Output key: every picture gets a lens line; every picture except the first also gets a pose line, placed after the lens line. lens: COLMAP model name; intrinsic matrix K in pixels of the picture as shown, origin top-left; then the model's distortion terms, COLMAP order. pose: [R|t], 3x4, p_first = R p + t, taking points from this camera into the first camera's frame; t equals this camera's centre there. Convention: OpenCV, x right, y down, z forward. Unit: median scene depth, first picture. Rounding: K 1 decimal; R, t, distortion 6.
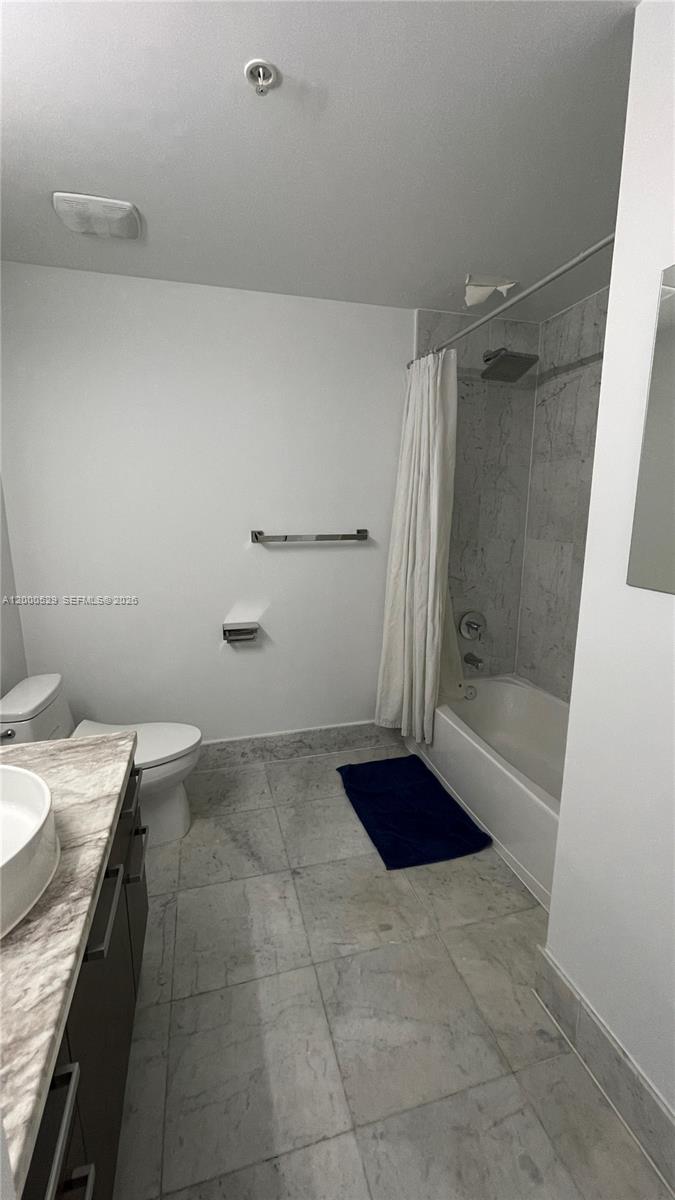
lens RADIAL K [[490.2, 0, 336.3], [0, 490.2, 603.1], [0, 0, 1]] dist [-0.004443, 0.002190]
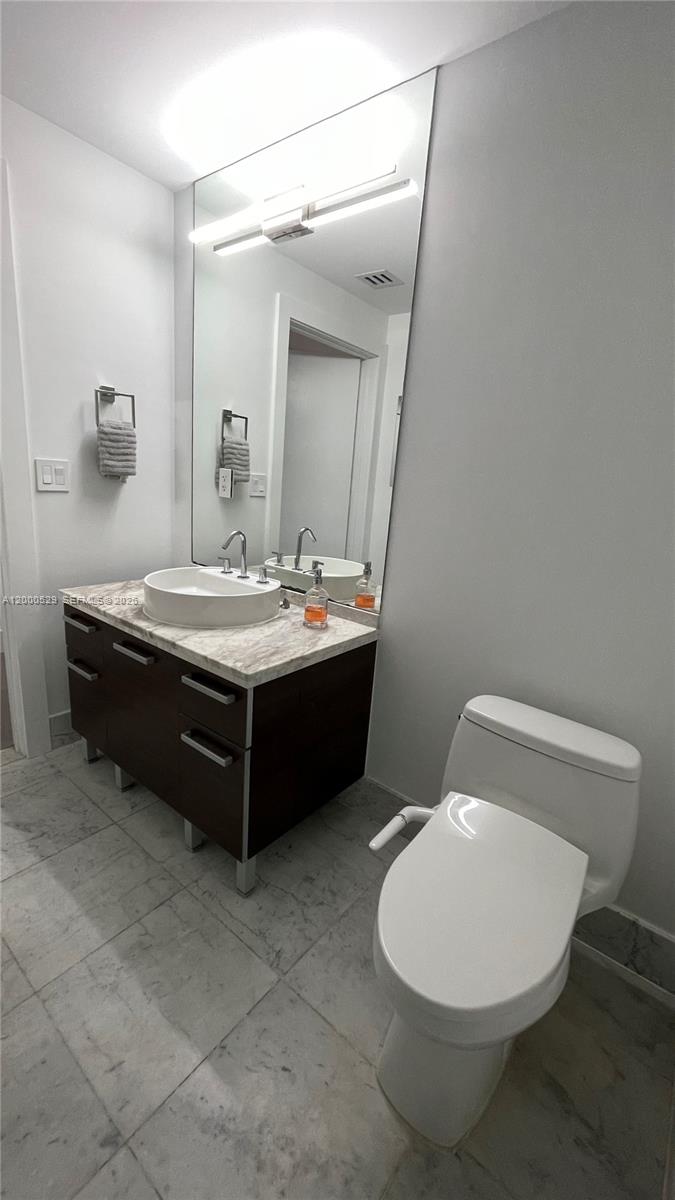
lens RADIAL K [[490.2, 0, 339.4], [0, 490.2, 600.5], [0, 0, 1]] dist [-0.004443, 0.002190]
pose [[-0.806414, 0.088105, -0.584751, -0.020894], [-0.186876, 0.900197, 0.393349, -0.131194], [0.561047, 0.426478, -0.709466, 0.922982]]
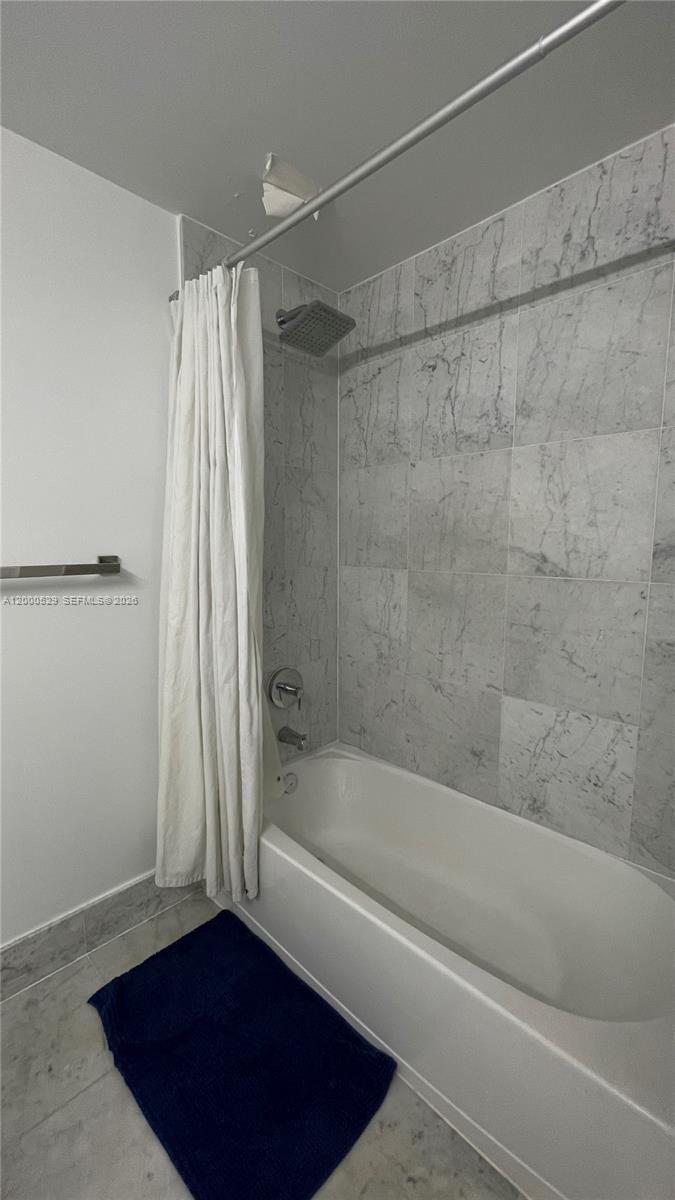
lens RADIAL K [[490.2, 0, 338.8], [0, 490.2, 600.9], [0, 0, 1]] dist [-0.004443, 0.002190]
pose [[0.863849, -0.058403, 0.500354, -0.005887], [0.096262, 0.994091, -0.050159, -0.042422], [-0.494469, 0.091495, 0.864367, 0.376216]]
